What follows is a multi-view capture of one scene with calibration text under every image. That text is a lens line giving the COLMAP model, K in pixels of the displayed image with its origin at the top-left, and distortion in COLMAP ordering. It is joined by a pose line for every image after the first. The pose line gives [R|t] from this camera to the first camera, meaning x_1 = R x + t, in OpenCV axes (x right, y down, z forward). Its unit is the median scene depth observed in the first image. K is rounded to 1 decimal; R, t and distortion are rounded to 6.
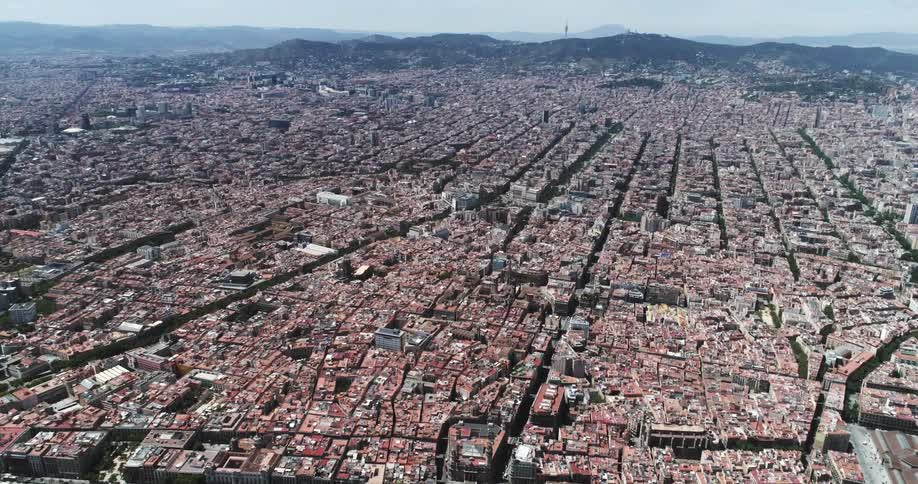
lens RADIAL K [[636.4, 0, 459.0], [0, 636.4, 242.0], [0, 0, 1]] dist [-0.007325, 0.001910]
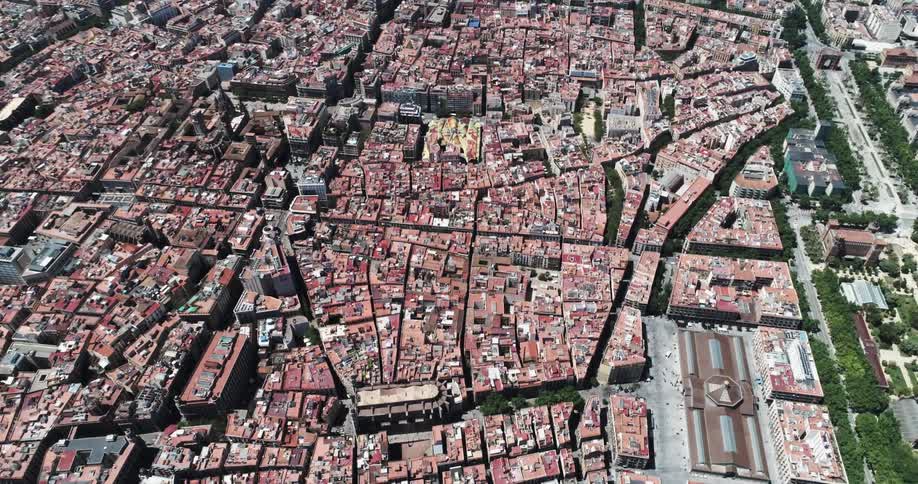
lens RADIAL K [[636.4, 0, 459.0], [0, 636.4, 242.0], [0, 0, 1]] dist [-0.007325, 0.001910]
pose [[0.984098, -0.142430, 0.106137, 0.249491], [0.080944, 0.891467, 0.445797, -0.102205], [-0.158112, -0.430117, 0.888819, 0.322564]]
